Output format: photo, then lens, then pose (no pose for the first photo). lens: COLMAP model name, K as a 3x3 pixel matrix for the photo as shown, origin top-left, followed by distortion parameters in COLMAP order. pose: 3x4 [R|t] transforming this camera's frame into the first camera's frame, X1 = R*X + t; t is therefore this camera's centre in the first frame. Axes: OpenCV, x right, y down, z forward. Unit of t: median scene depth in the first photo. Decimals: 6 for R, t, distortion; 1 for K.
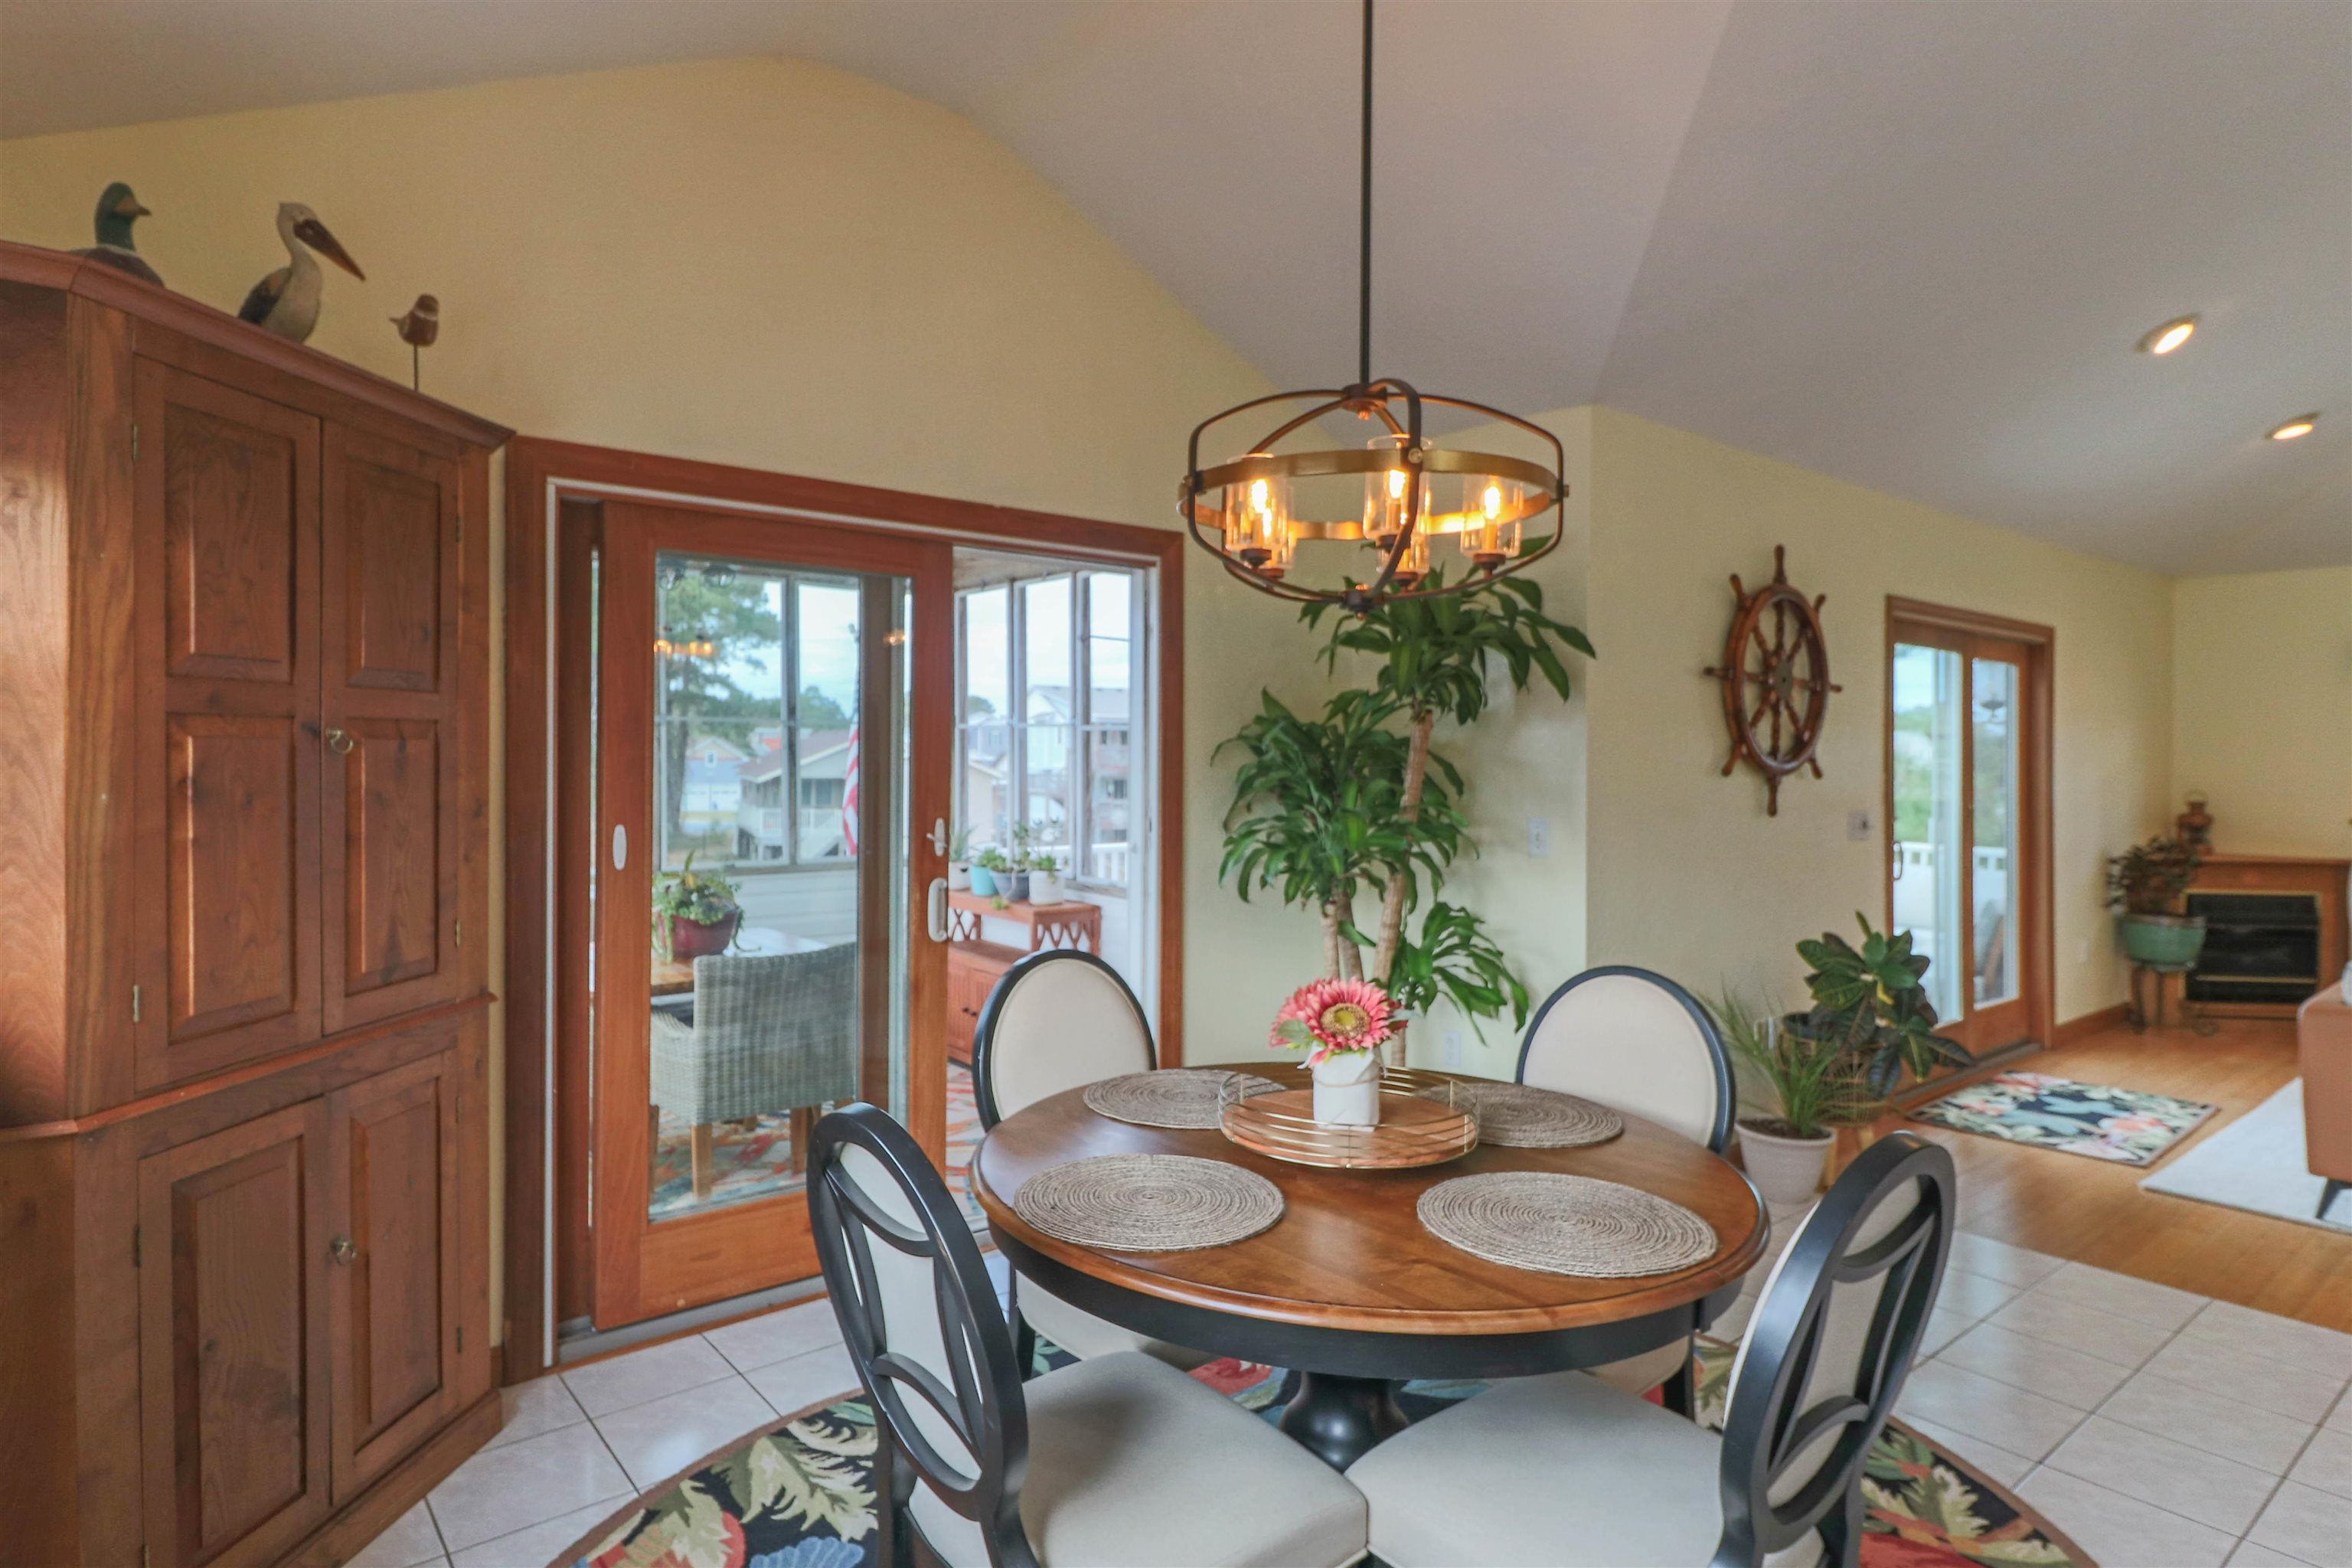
lens RADIAL K [[1268.3, 0, 1073.7], [0, 1268.3, 775.4], [0, 0, 1]] dist [-0.001033, -0.000651]
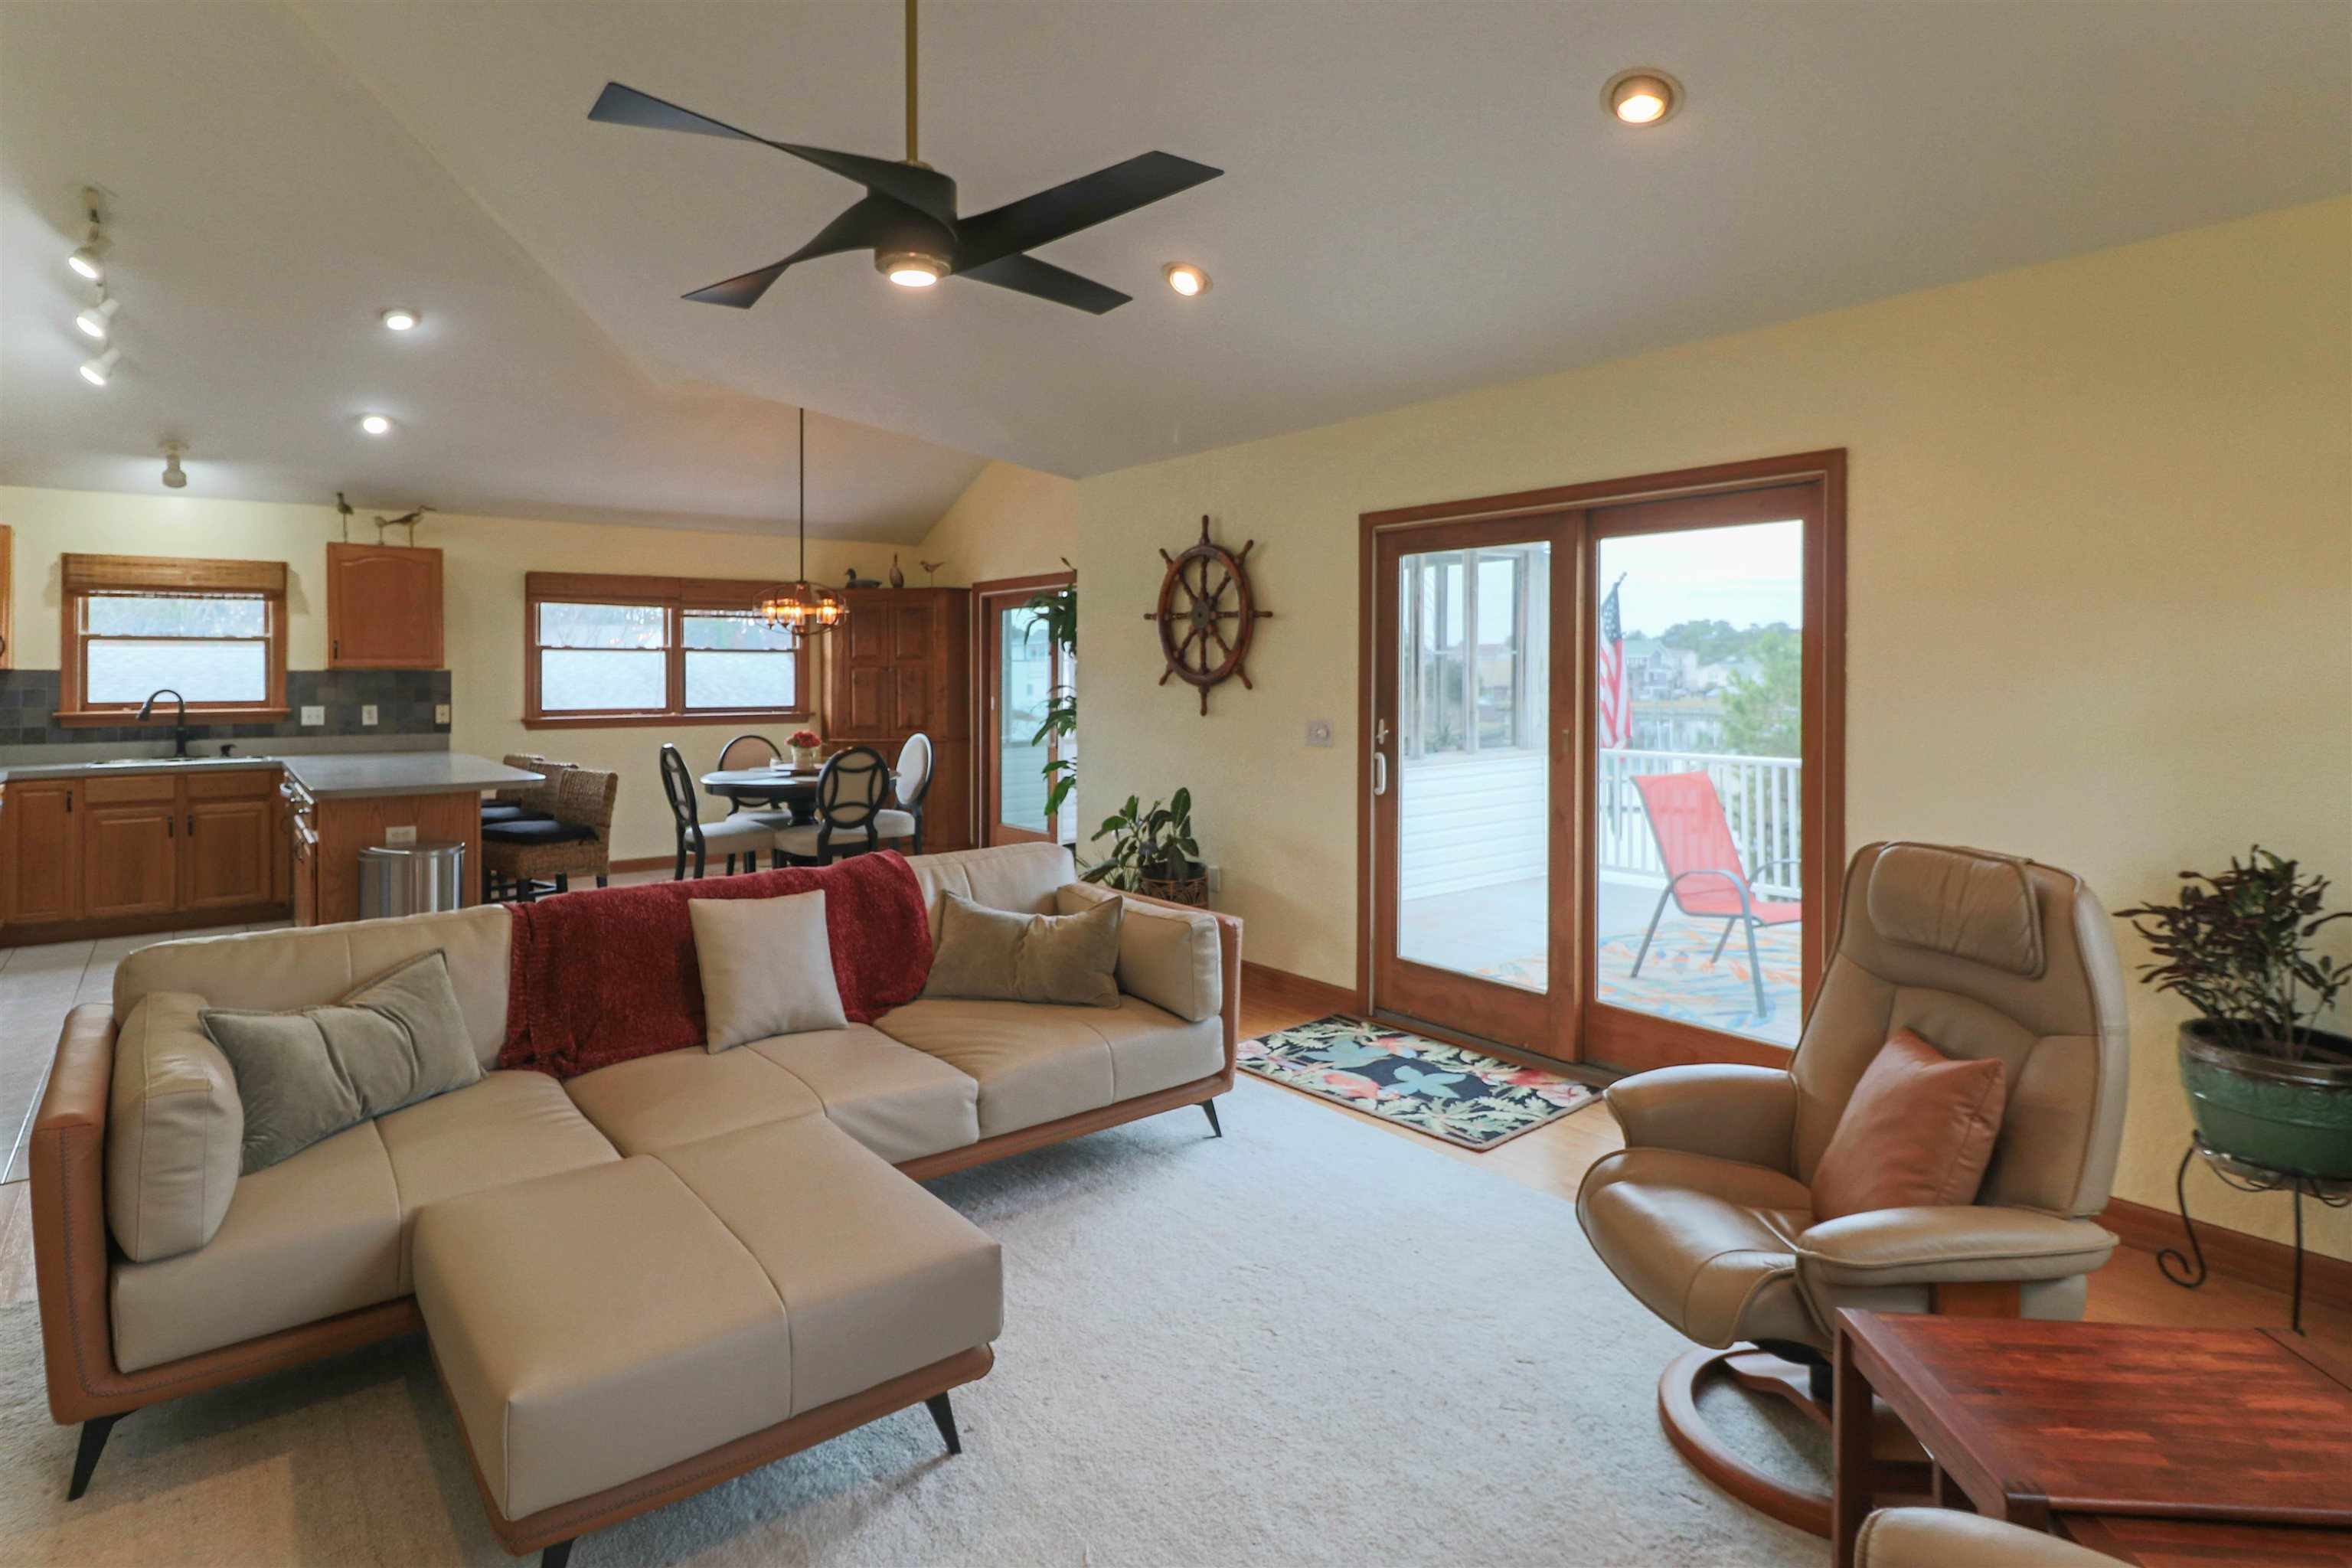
lens RADIAL K [[1190.2, 0, 1170.3], [0, 1190.2, 672.2], [0, 0, 1]] dist [-0.004658, -0.000587]
pose [[0.029188, -0.003731, -0.999567, 2.354060], [-0.010787, 0.999934, -0.004047, -0.012339], [0.999516, 0.010901, 0.029146, 1.203017]]
